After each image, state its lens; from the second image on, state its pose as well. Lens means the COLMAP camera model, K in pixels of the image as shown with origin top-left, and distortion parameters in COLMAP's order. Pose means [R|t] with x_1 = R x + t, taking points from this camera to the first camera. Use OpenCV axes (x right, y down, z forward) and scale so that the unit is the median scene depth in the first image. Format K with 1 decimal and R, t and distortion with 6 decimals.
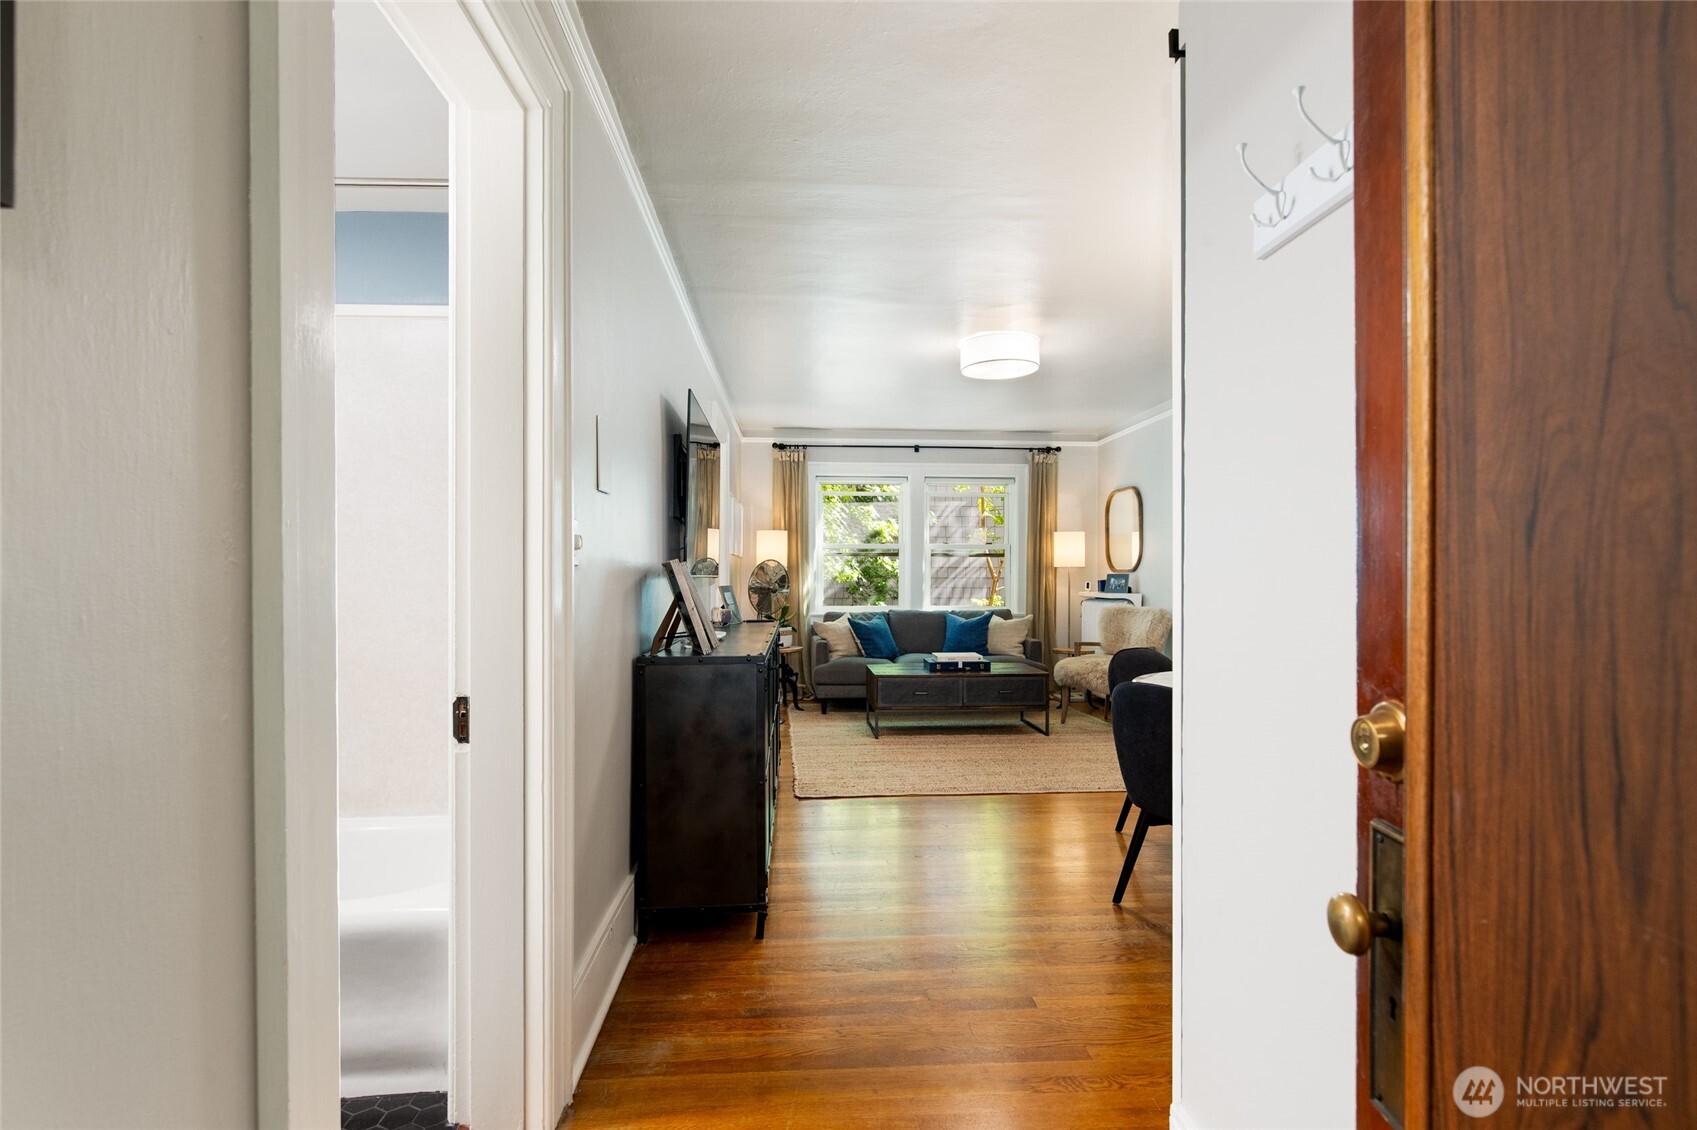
lens RADIAL K [[795.5, 0, 843.8], [0, 795.5, 572.1], [0, 0, 1]] dist [0.000980, 0.000017]
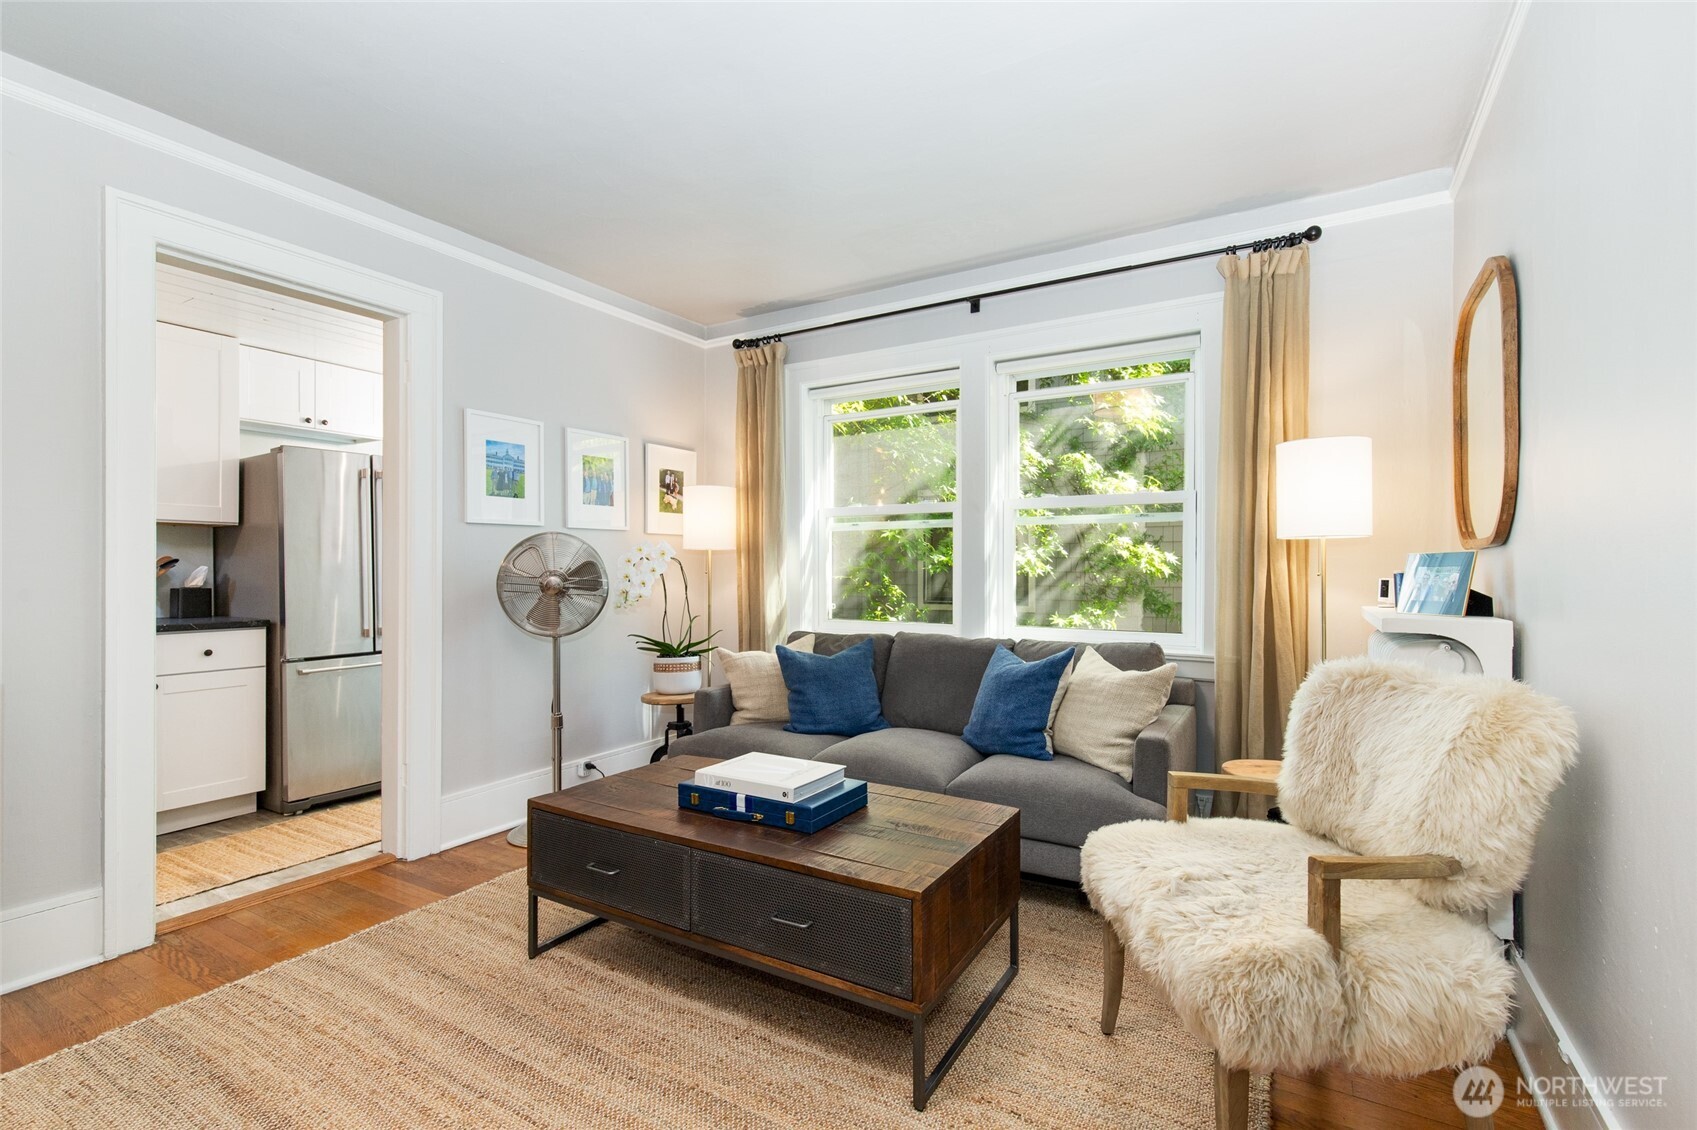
lens RADIAL K [[766.9, 0, 848.2], [0, 766.9, 567.5], [0, 0, 1]] dist [0.006239, -0.000035]
pose [[0.824126, -0.003075, -0.566398, 0.319777], [0.001620, 0.999994, -0.003071, 0.008566], [0.566405, 0.001613, 0.824126, 0.613852]]
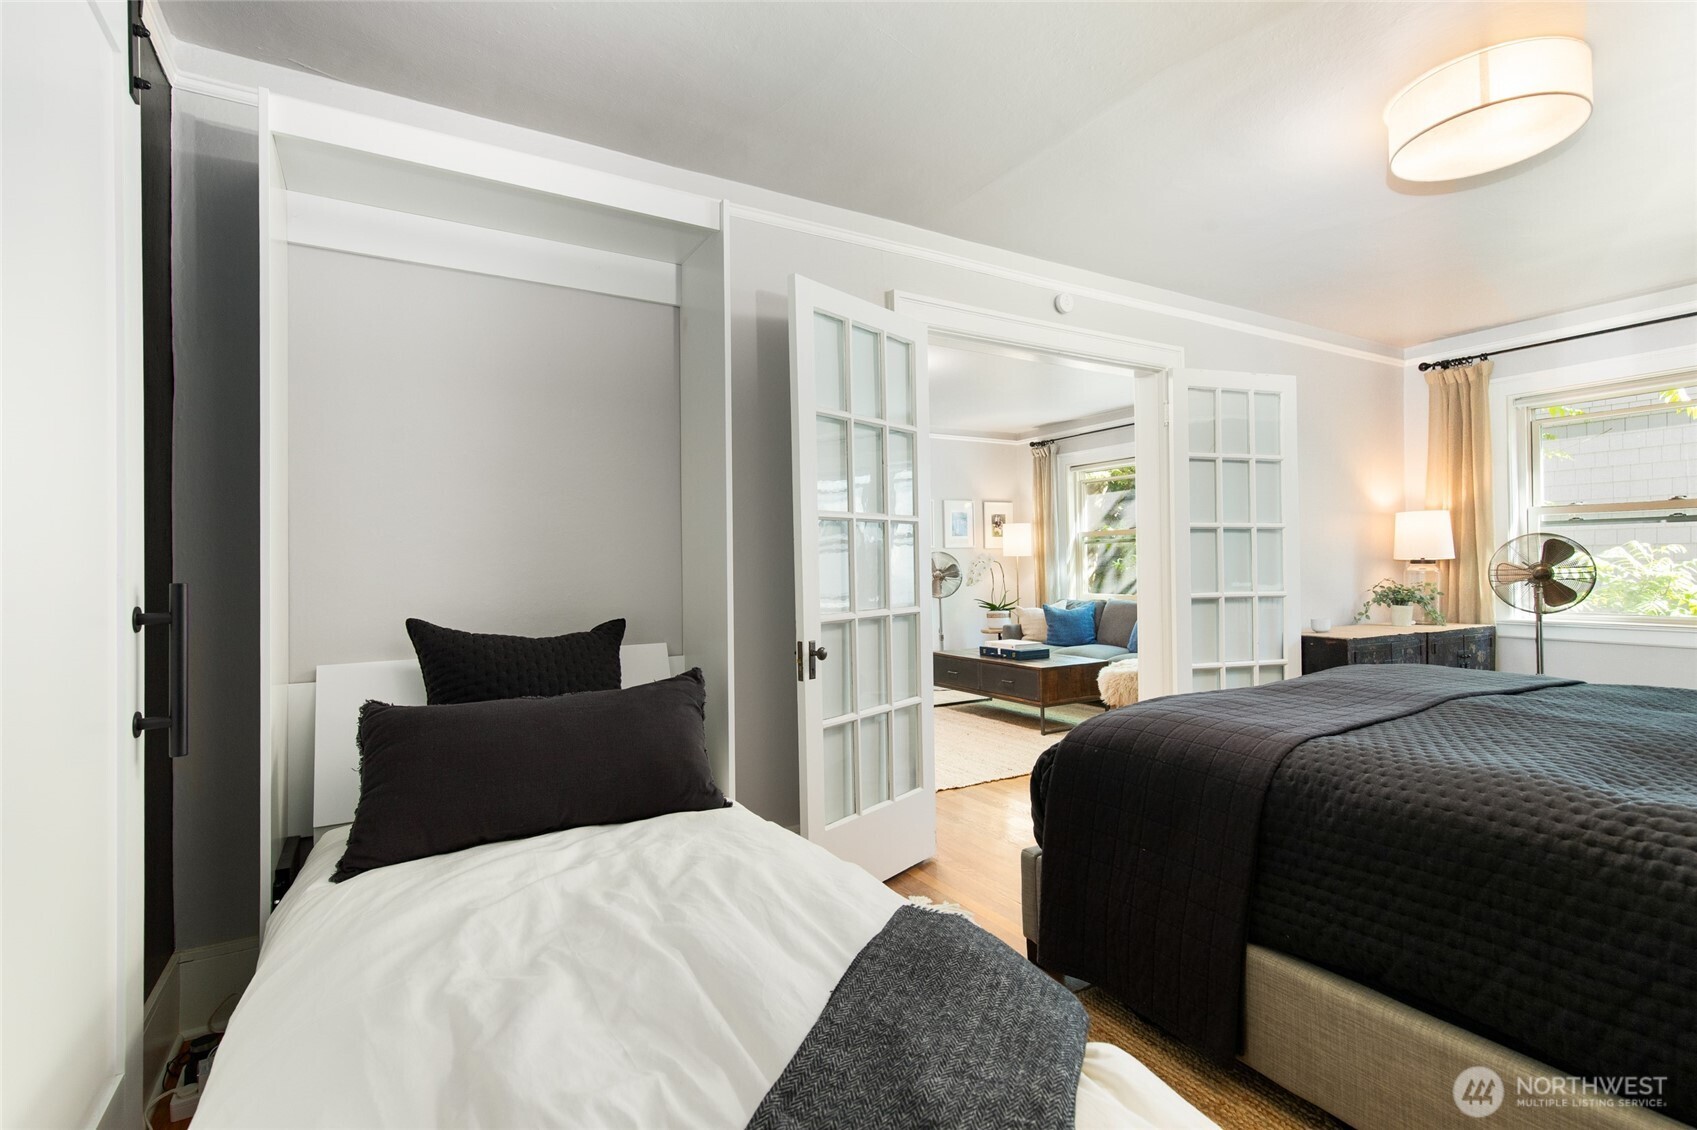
lens RADIAL K [[786.1, 0, 825.5], [0, 786.1, 555.4], [0, 0, 1]] dist [0.002236, 0.000079]
pose [[0.426157, -0.018943, -0.904451, 0.803783], [0.013919, 0.999800, -0.014382, 0.004118], [0.904542, -0.006460, 0.426336, 0.305356]]
